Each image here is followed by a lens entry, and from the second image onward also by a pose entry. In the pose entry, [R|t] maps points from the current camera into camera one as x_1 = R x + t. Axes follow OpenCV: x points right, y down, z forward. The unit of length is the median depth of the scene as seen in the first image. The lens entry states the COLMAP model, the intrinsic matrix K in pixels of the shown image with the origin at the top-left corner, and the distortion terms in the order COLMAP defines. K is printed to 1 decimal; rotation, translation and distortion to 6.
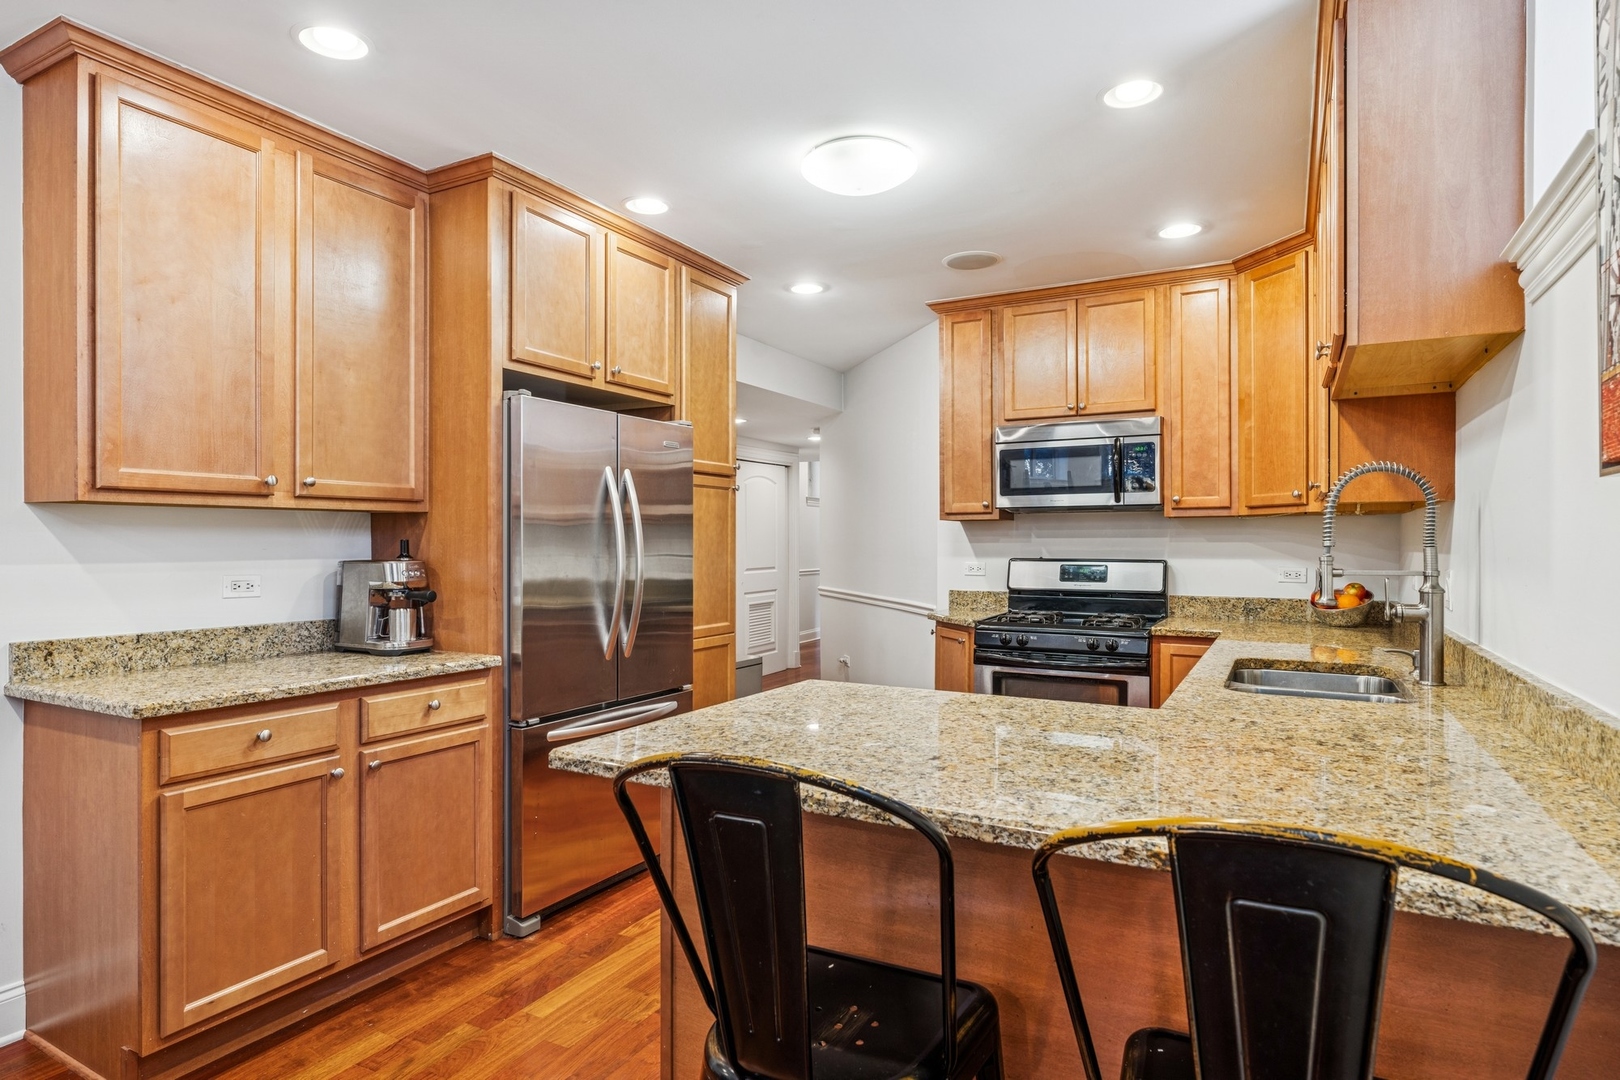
lens RADIAL K [[890.6, 0, 819.1], [0, 890.6, 541.1], [0, 0, 1]] dist [-0.007002, 0.000811]
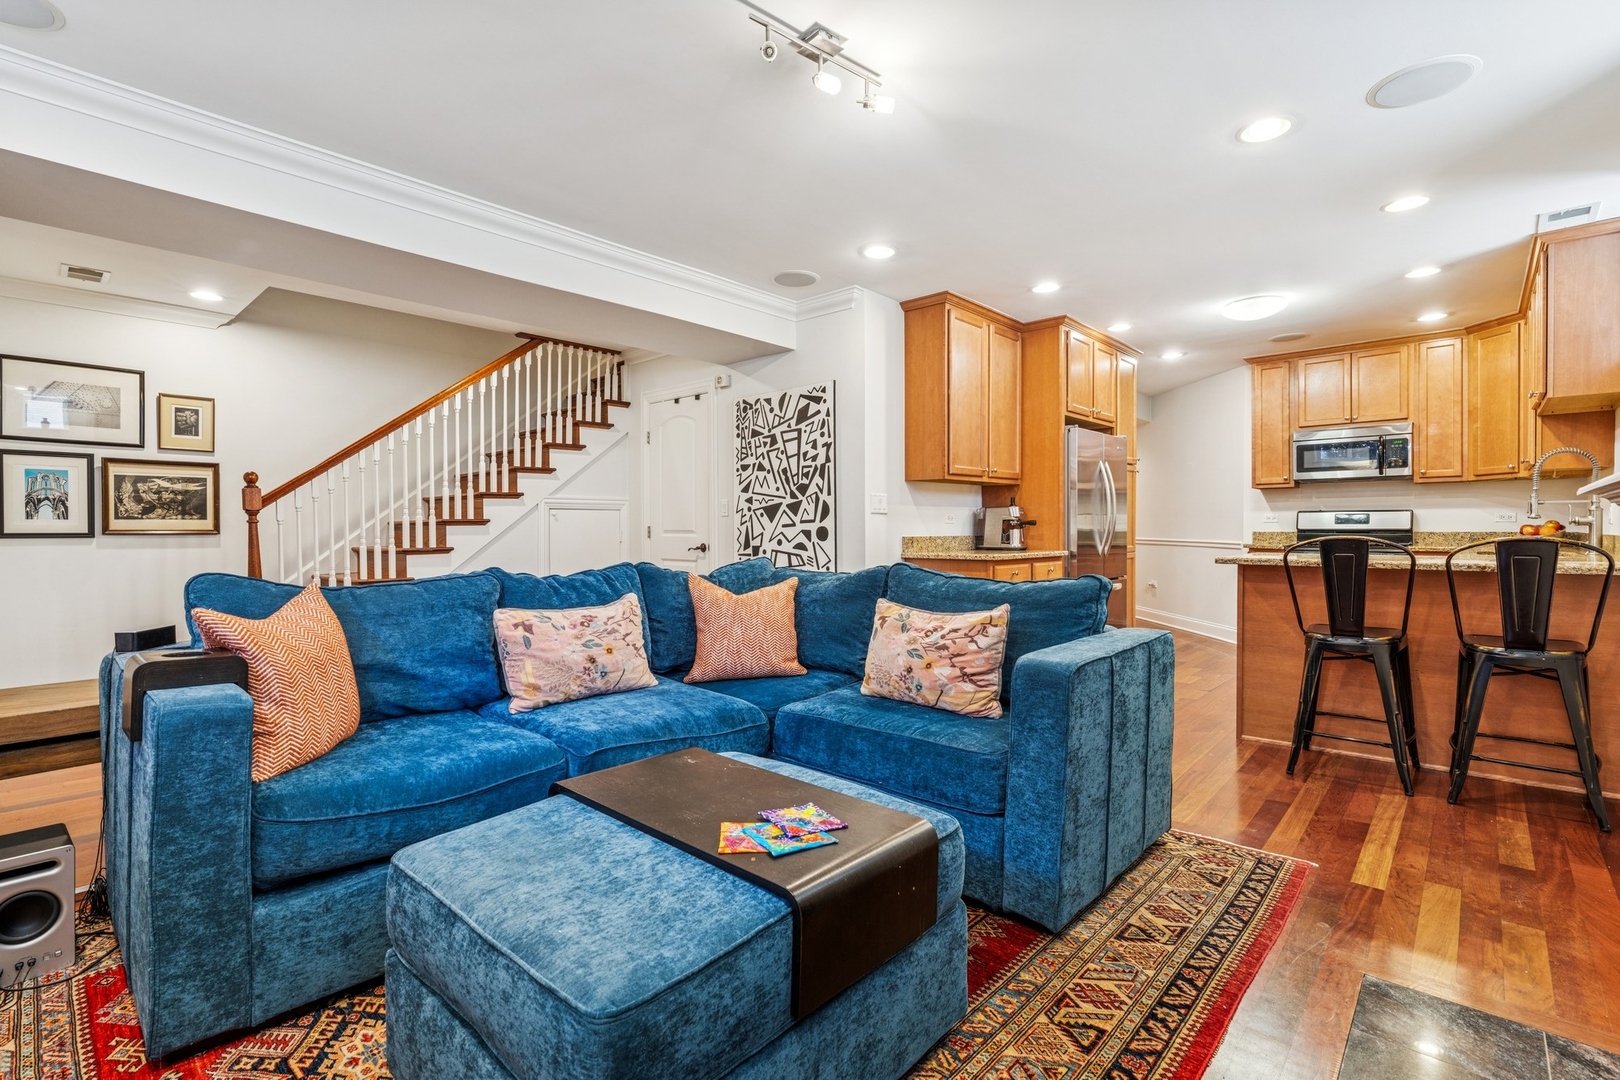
lens RADIAL K [[748.1, 0, 807.9], [0, 748.1, 533.8], [0, 0, 1]] dist [-0.005537, 0.000208]
pose [[0.969973, -0.002388, -0.243200, -0.378743], [0.005699, 0.999900, 0.012911, 0.044590], [0.243145, -0.013910, 0.969890, -0.638073]]
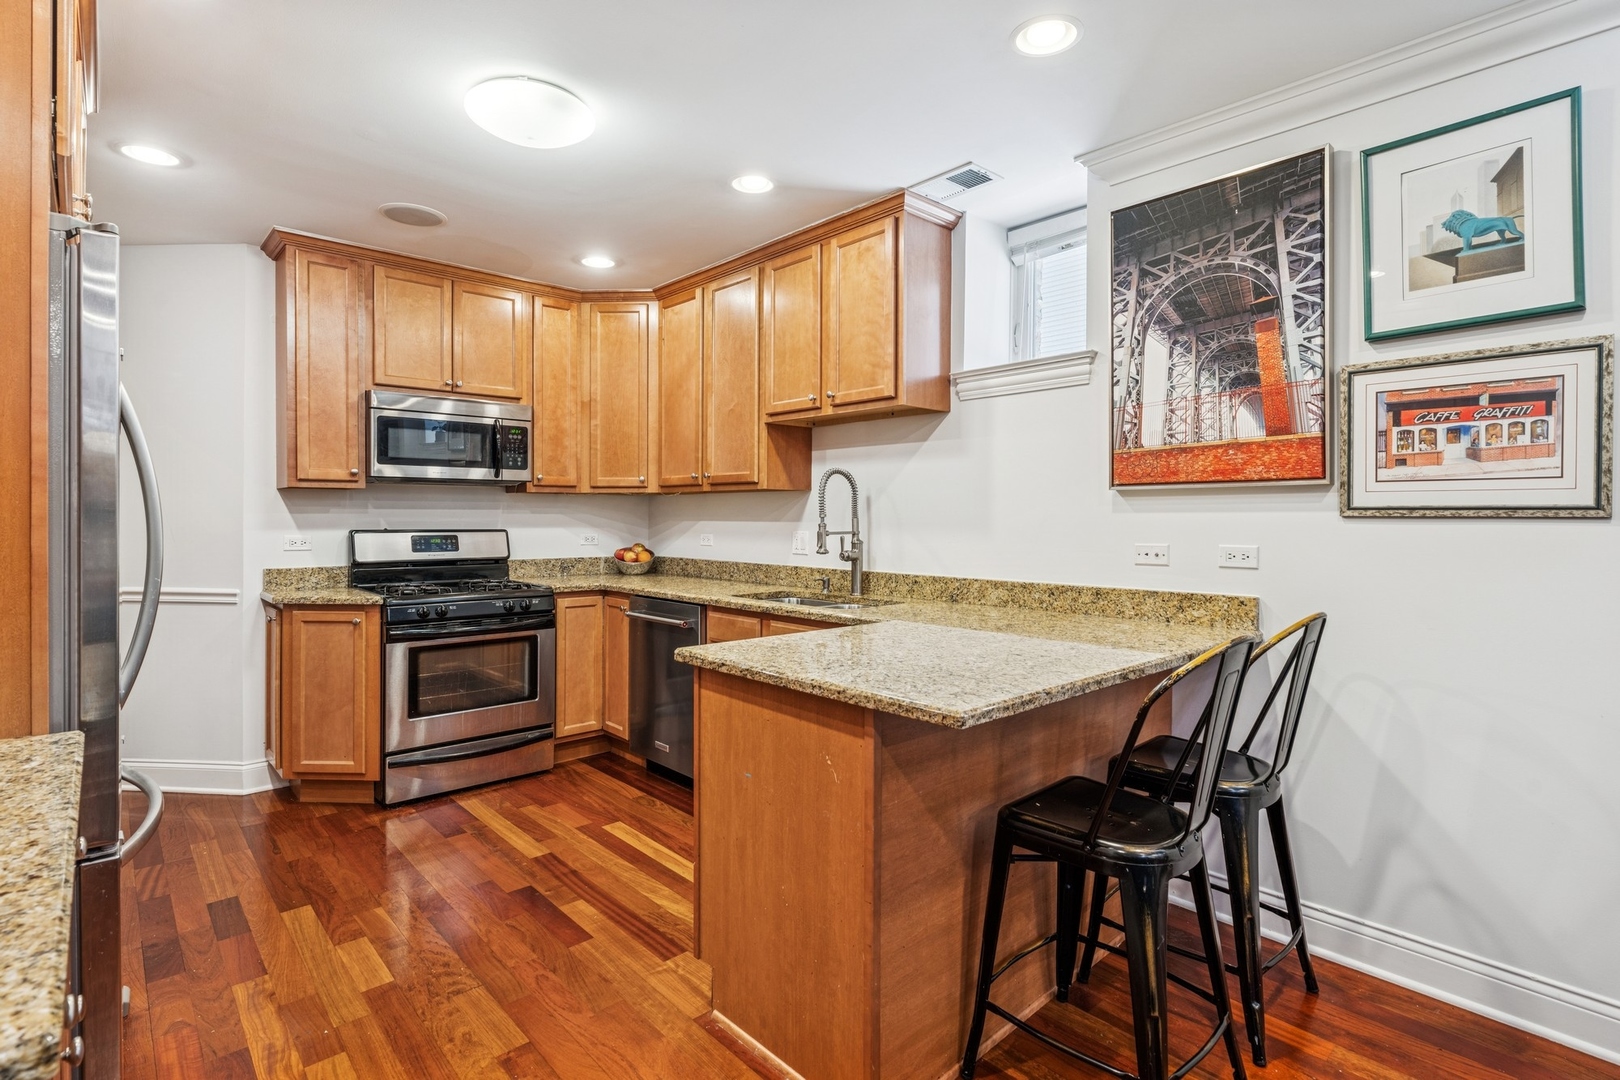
lens RADIAL K [[787.1, 0, 789.0], [0, 787.1, 517.4], [0, 0, 1]] dist [0.000572, 0.001007]
pose [[0.345865, 0.000325, 0.938284, -0.470133], [-0.005970, 0.999980, 0.001854, 0.001986], [-0.938265, -0.006243, 0.345861, 0.330120]]
